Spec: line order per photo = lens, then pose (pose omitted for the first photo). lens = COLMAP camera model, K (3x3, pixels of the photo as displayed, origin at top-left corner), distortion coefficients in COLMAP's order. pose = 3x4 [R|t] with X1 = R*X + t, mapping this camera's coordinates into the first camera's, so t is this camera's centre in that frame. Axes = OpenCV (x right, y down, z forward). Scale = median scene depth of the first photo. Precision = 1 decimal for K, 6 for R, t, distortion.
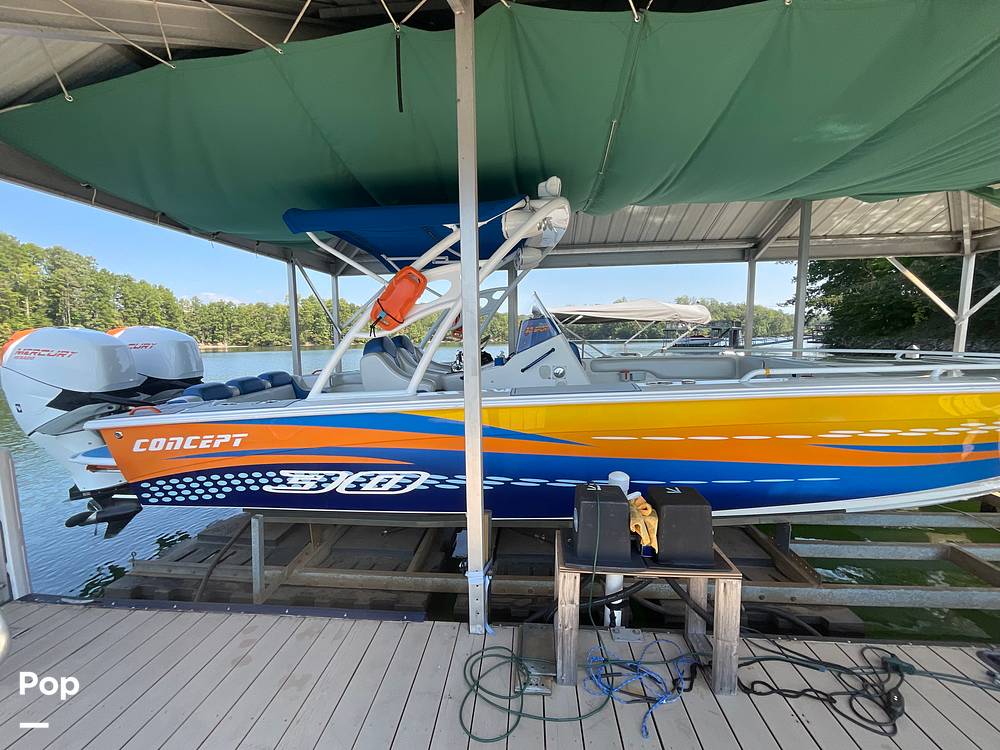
lens RADIAL K [[403.5, 0, 499.4], [0, 403.5, 374.0], [0, 0, 1]] dist [-0.000125, -0.000612]
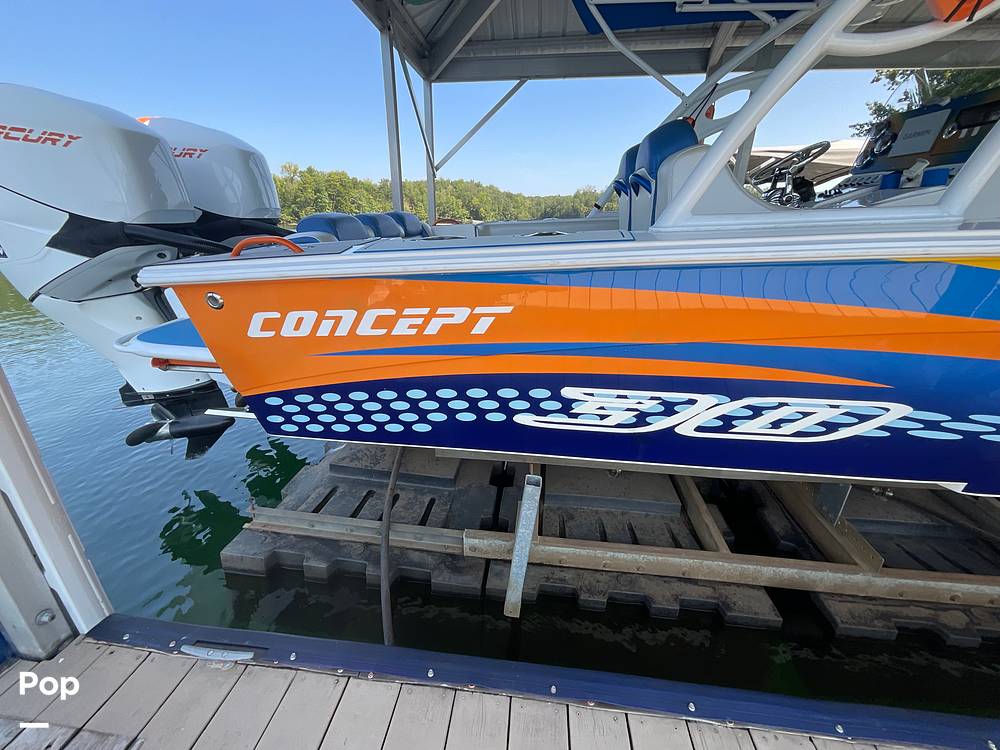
lens RADIAL K [[403.5, 0, 499.4], [0, 403.5, 374.0], [0, 0, 1]] dist [-0.000125, -0.000612]
pose [[0.999251, 0.035284, -0.015893, -0.599696], [-0.029756, 0.963130, 0.267385, 0.097566], [0.024741, -0.266712, 0.963459, 0.533616]]
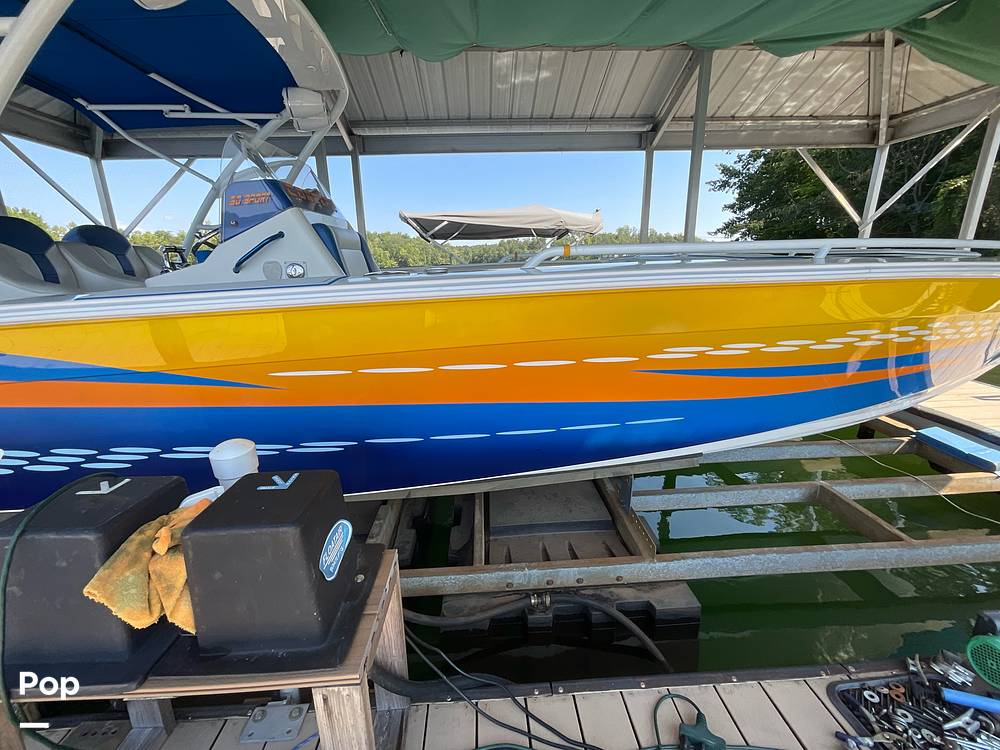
lens RADIAL K [[402.8, 0, 499.1], [0, 402.8, 373.7], [0, 0, 1]] dist [0.001553, 0.000169]
pose [[0.990725, -0.040734, 0.129633, 0.419383], [0.019438, 0.986683, 0.161488, 0.064080], [-0.134485, -0.157470, 0.978323, 0.358097]]
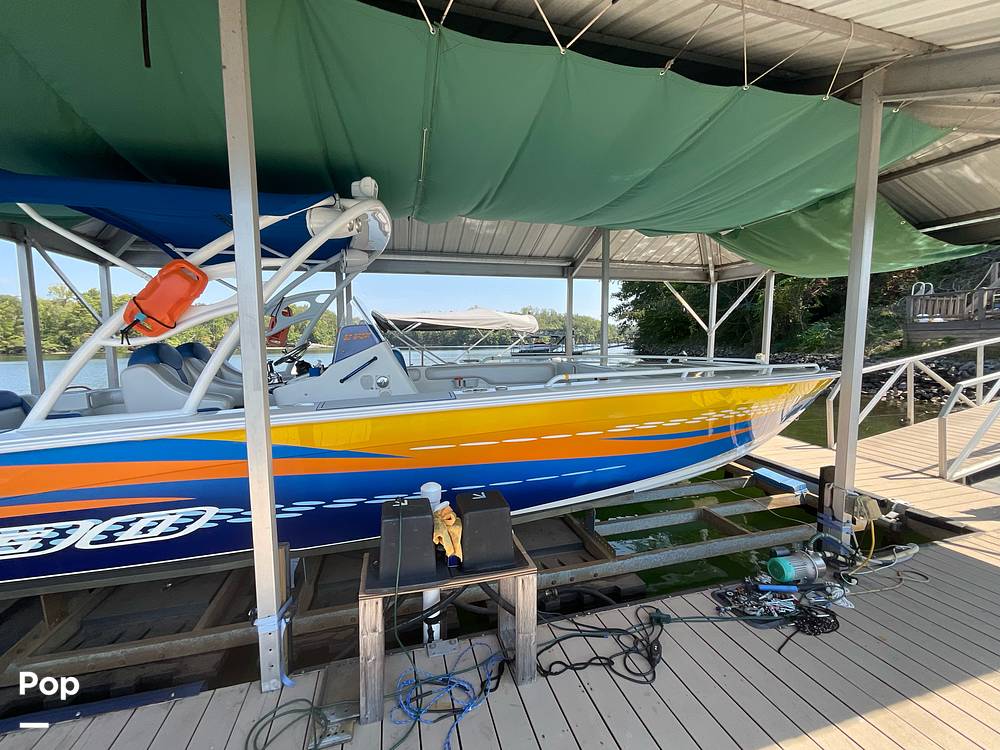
lens RADIAL K [[403.5, 0, 499.4], [0, 403.5, 374.0], [0, 0, 1]] dist [-0.000125, -0.000612]
pose [[0.939008, -0.021916, 0.343197, 0.089834], [0.027096, 0.999580, -0.010307, -0.006226], [-0.342827, 0.018977, 0.939207, 0.008682]]
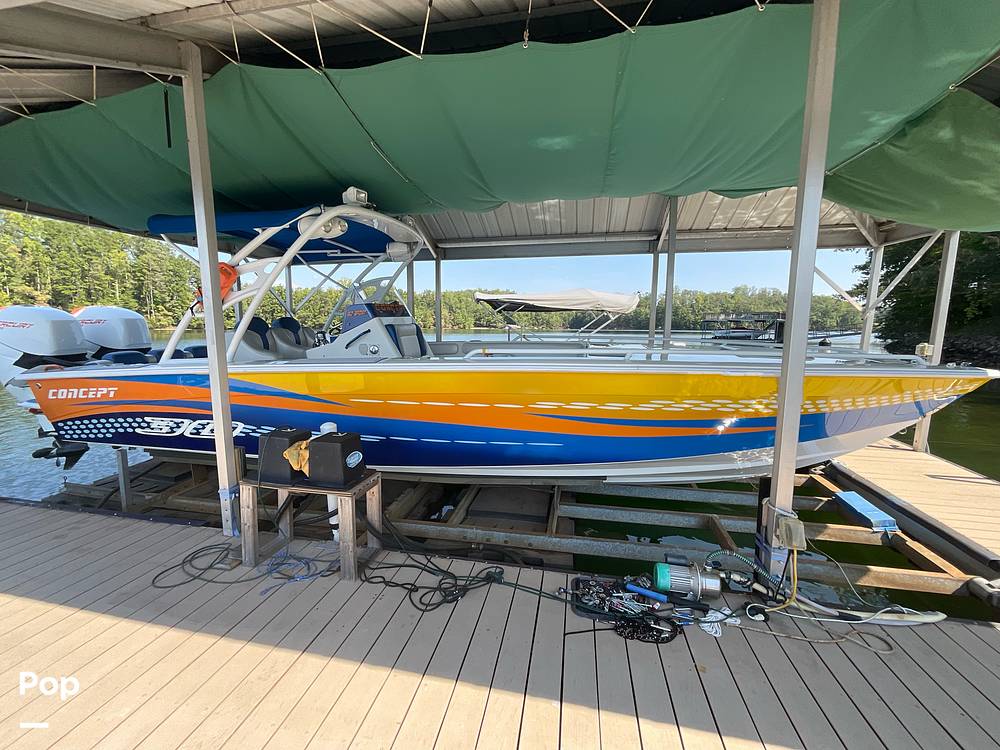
lens RADIAL K [[403.5, 0, 499.4], [0, 403.5, 374.0], [0, 0, 1]] dist [-0.000125, -0.000612]
pose [[0.993522, 0.034459, -0.108287, 0.730239], [-0.031124, 0.998992, 0.032346, 0.019945], [0.109292, -0.028766, 0.993593, -0.171983]]
